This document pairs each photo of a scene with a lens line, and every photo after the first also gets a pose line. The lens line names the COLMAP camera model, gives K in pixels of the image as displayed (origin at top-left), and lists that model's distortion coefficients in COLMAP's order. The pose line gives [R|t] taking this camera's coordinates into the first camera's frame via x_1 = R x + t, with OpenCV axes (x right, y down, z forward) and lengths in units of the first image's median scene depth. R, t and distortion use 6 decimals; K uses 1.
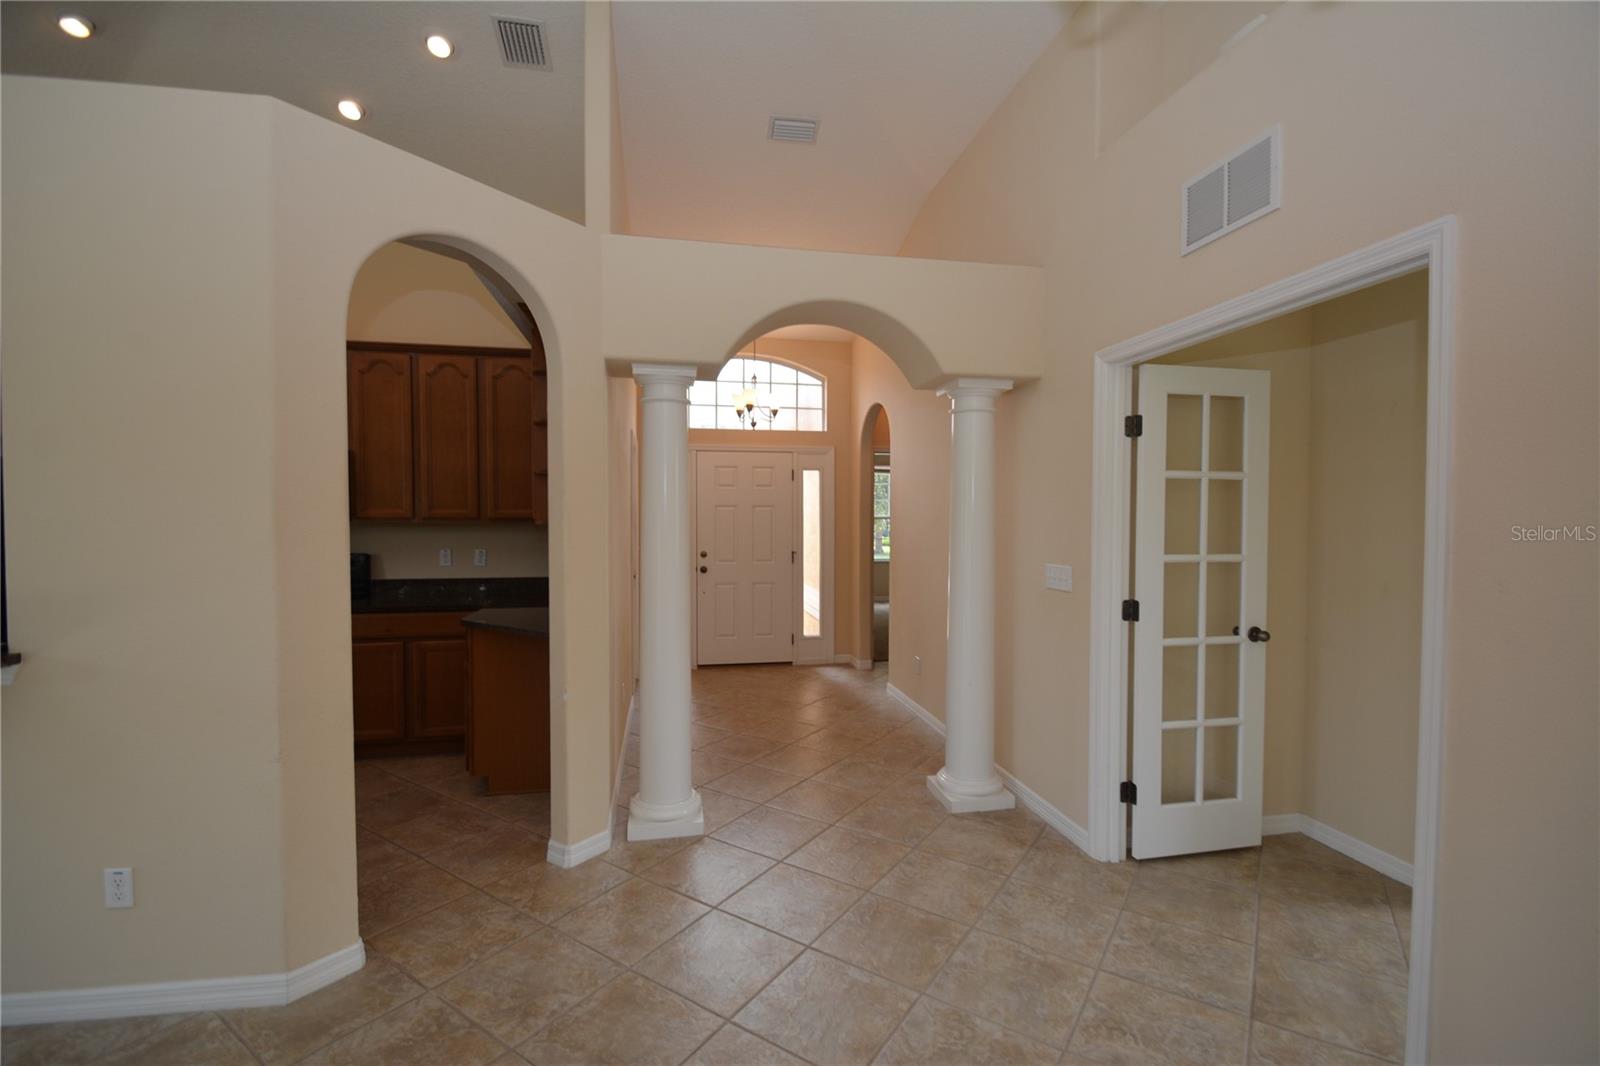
lens RADIAL K [[701.4, 0, 798.4], [0, 701.4, 538.7], [0, 0, 1]] dist [0.009024, -0.012090]
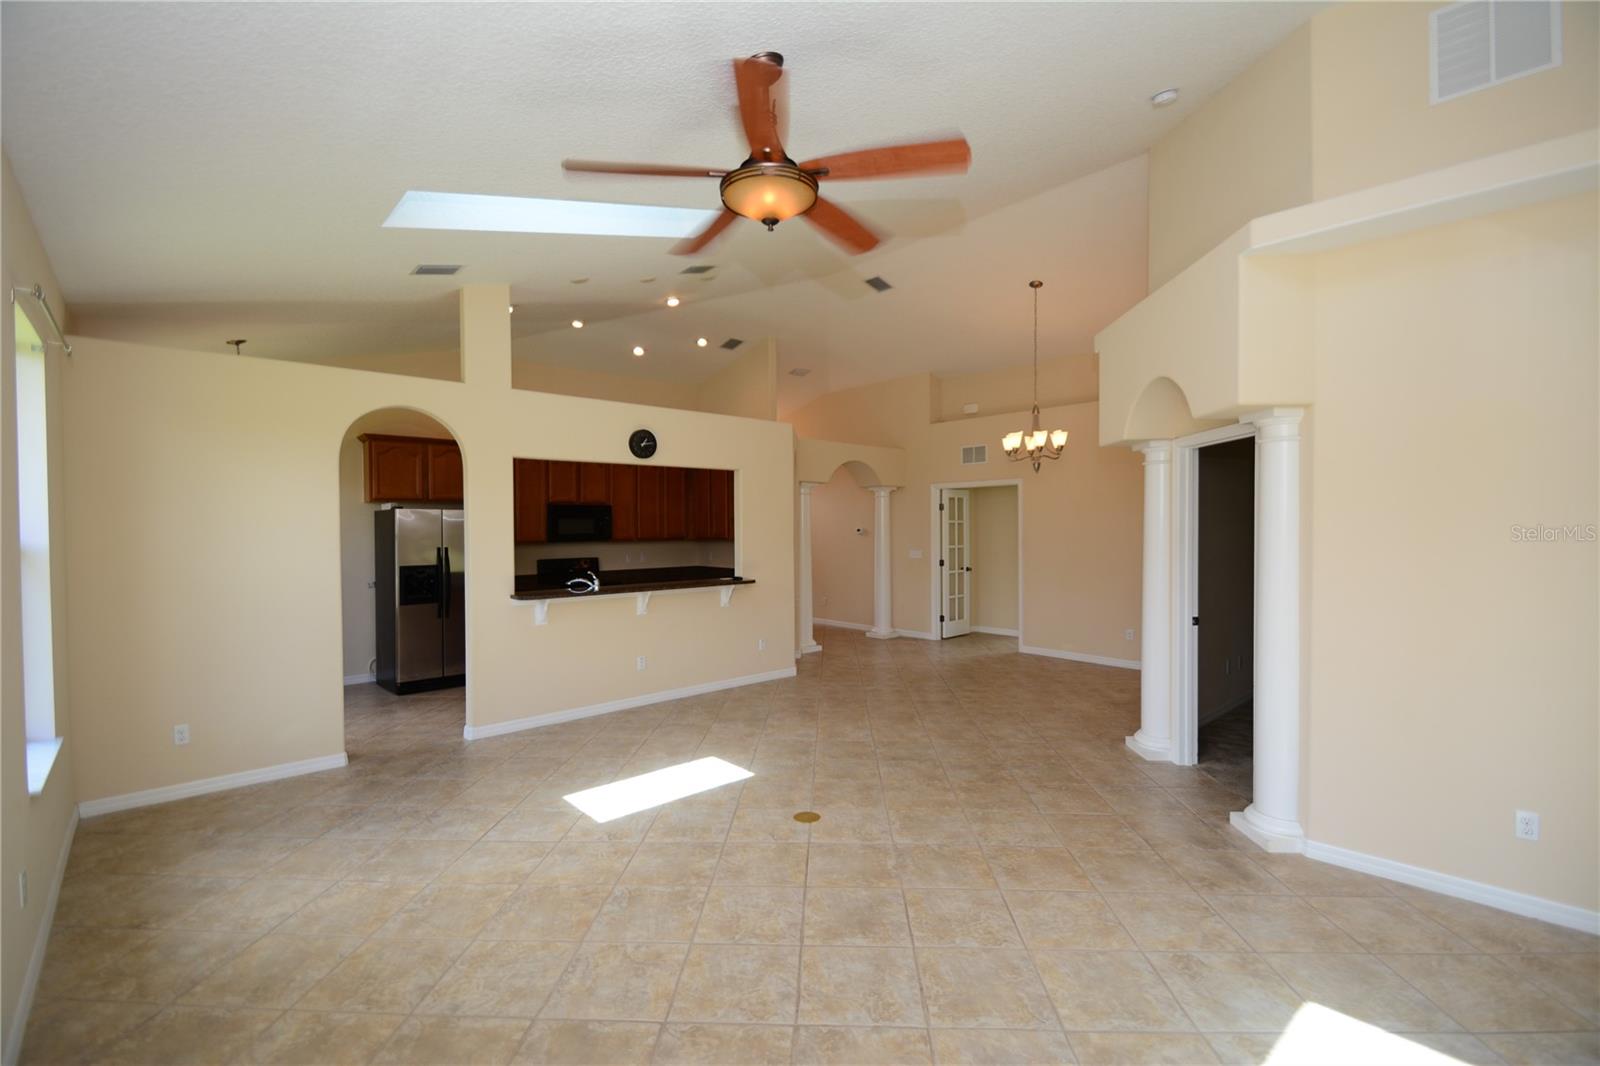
lens RADIAL K [[701.4, 0, 803.2], [0, 701.4, 543.5], [0, 0, 1]] dist [0.009024, -0.012090]
pose [[0.855378, -0.022009, 0.517536, -1.673933], [0.025026, 0.999686, 0.001151, -0.006983], [-0.517399, 0.011967, 0.855660, -1.390452]]
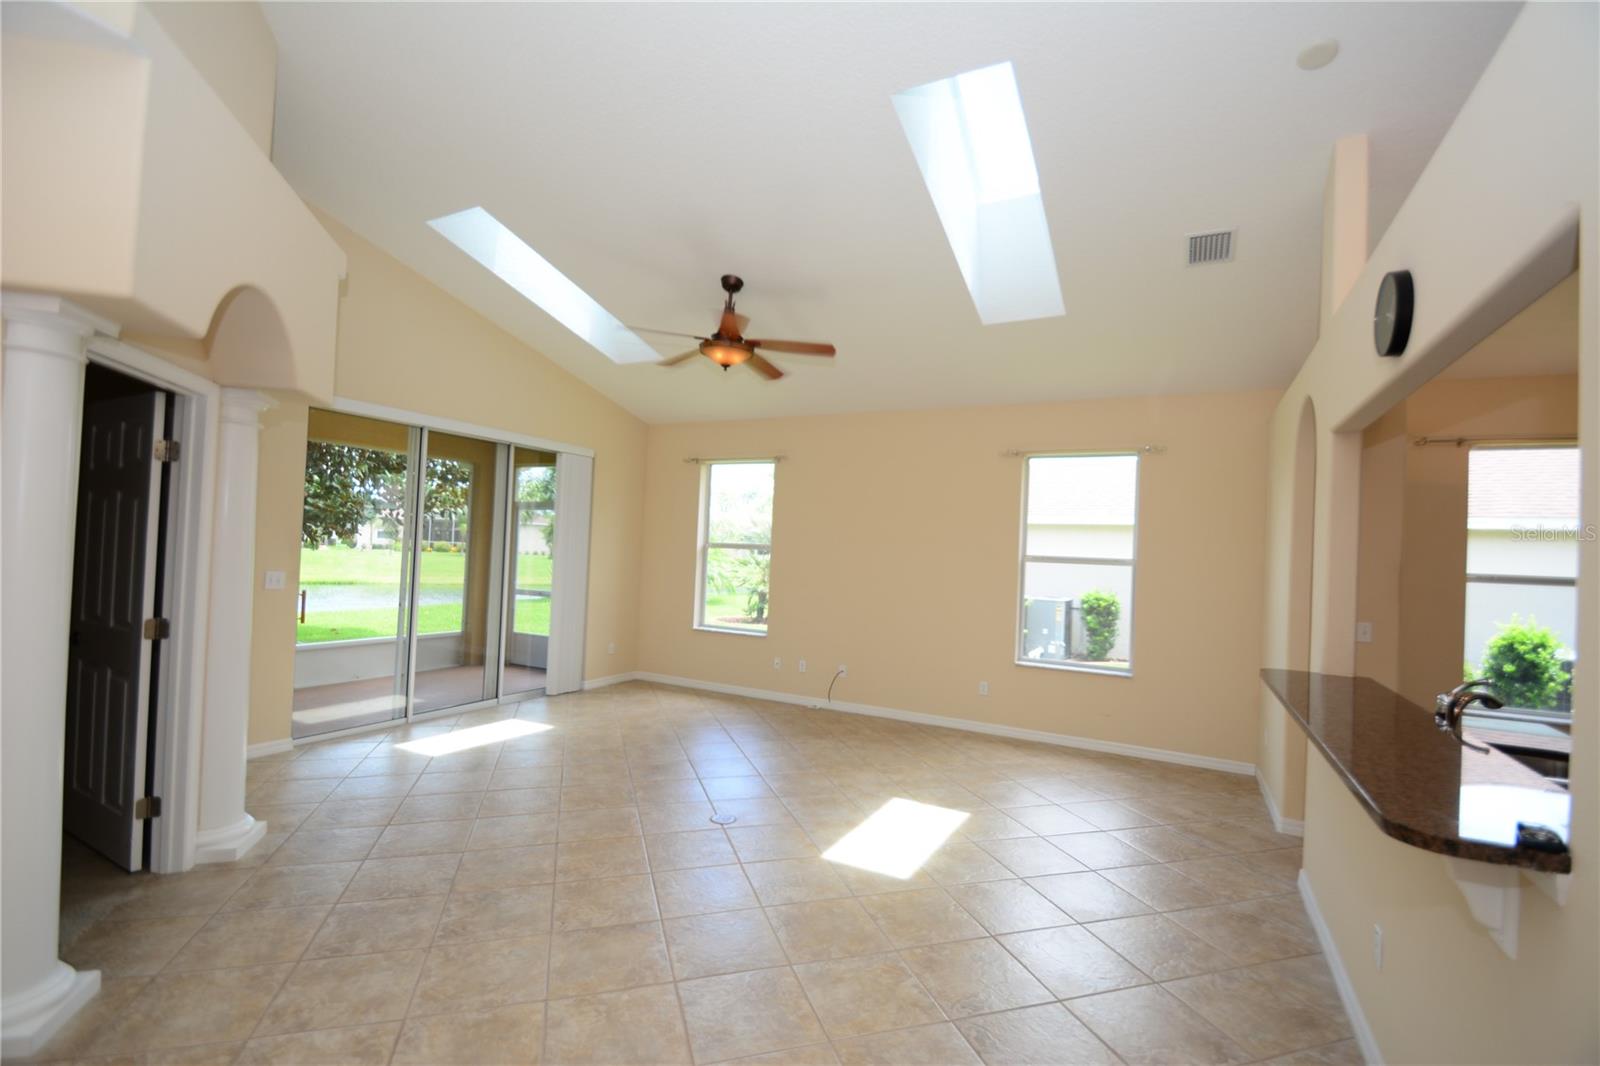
lens RADIAL K [[701.4, 0, 801.1], [0, 701.4, 535.4], [0, 0, 1]] dist [0.009024, -0.012090]
pose [[-0.627886, -0.046984, -0.776886, -0.151918], [-0.069104, 0.997599, -0.004482, -0.036035], [0.775231, 0.050871, -0.629626, 0.511345]]
